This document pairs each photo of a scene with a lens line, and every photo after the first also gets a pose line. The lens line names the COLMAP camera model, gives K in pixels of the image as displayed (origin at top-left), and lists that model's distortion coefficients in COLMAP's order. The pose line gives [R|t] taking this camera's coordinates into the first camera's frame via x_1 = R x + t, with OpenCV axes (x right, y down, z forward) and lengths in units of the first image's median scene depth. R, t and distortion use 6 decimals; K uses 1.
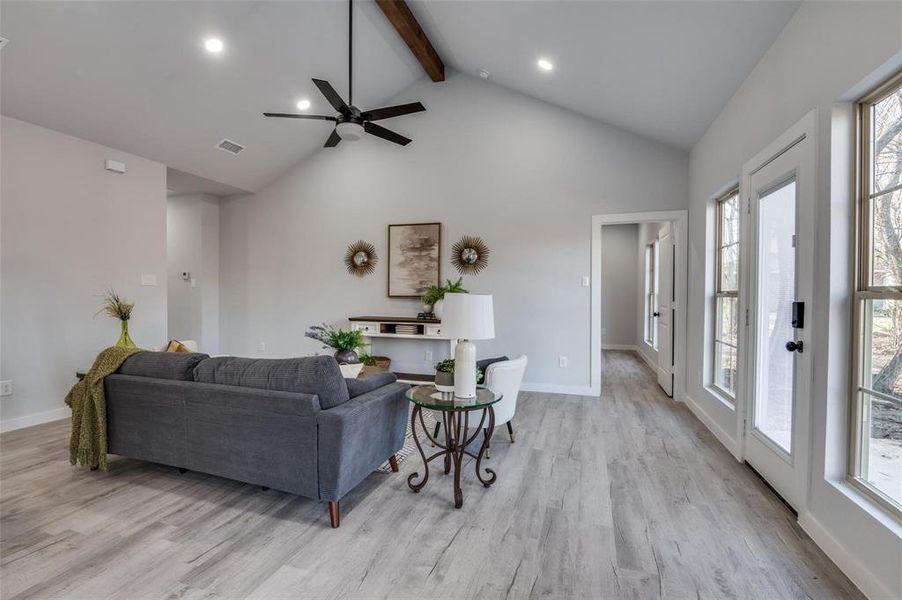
lens RADIAL K [[416.2, 0, 448.0], [0, 416.2, 295.6], [0, 0, 1]] dist [-0.011743, -0.005969]
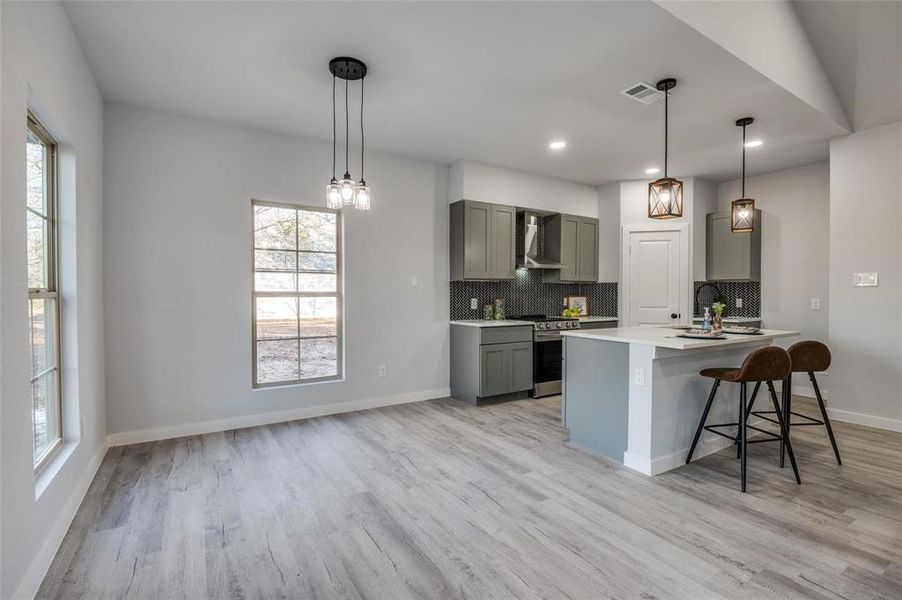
lens RADIAL K [[416.2, 0, 447.1], [0, 416.2, 300.4], [0, 0, 1]] dist [-0.011743, -0.005969]
pose [[-0.647114, 0.008884, -0.762342, 0.207840], [-0.008286, 0.999791, 0.018685, -0.000178], [0.762349, 0.018408, -0.646905, 0.329074]]
